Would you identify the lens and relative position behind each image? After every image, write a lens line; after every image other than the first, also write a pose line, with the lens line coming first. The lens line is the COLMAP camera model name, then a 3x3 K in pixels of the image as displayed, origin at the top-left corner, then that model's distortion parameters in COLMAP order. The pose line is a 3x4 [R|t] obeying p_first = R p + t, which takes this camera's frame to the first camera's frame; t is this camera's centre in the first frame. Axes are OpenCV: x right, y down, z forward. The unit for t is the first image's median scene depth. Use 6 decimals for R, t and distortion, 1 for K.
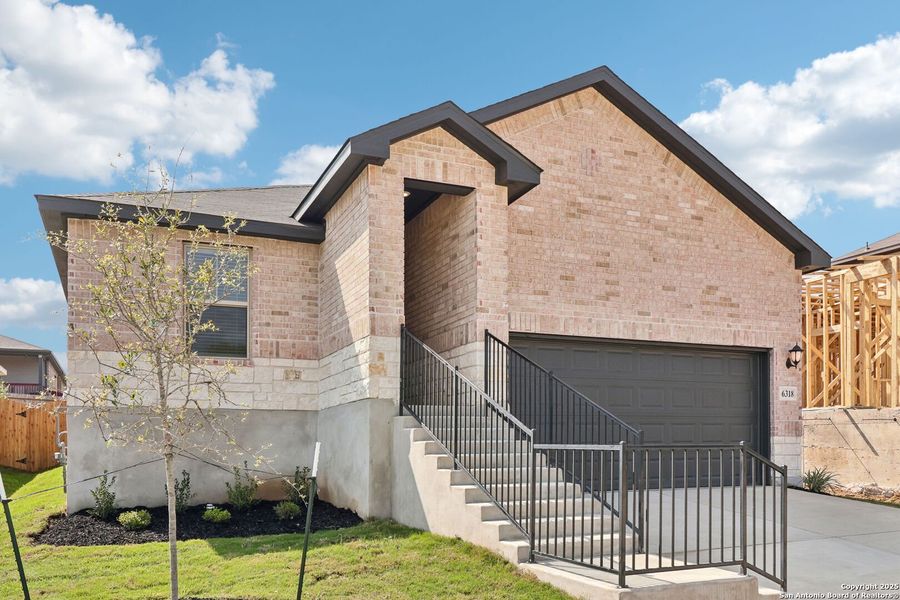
lens RADIAL K [[697.0, 0, 451.9], [0, 697.0, 236.5], [0, 0, 1]] dist [0.004664, 0.001001]
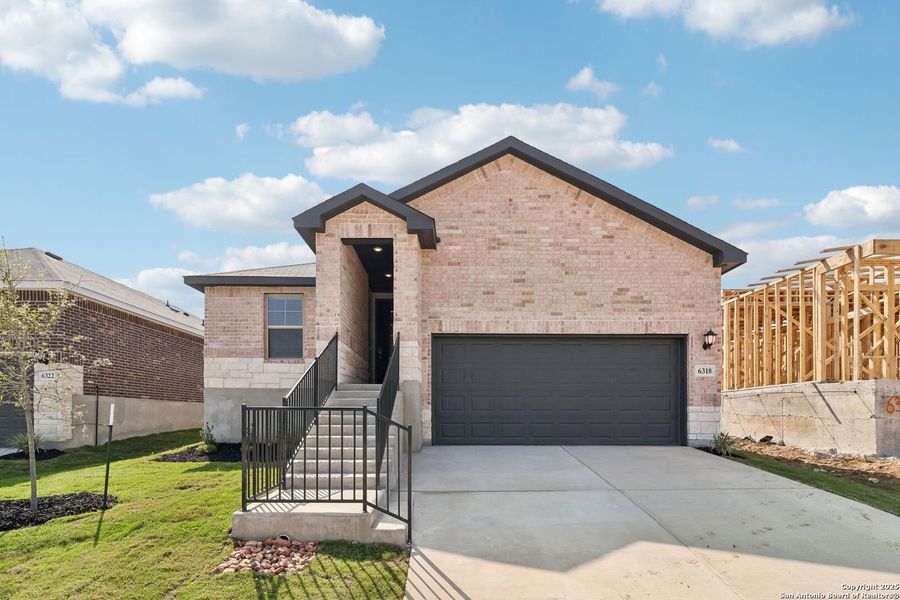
lens RADIAL K [[426.7, 0, 449.4], [0, 426.7, 295.8], [0, 0, 1]] dist [-0.000949, -0.000383]
pose [[0.917089, -0.096398, -0.386852, 0.397189], [0.104764, 0.994497, 0.000546, 0.052988], [0.384671, -0.041029, 0.922142, 0.167326]]
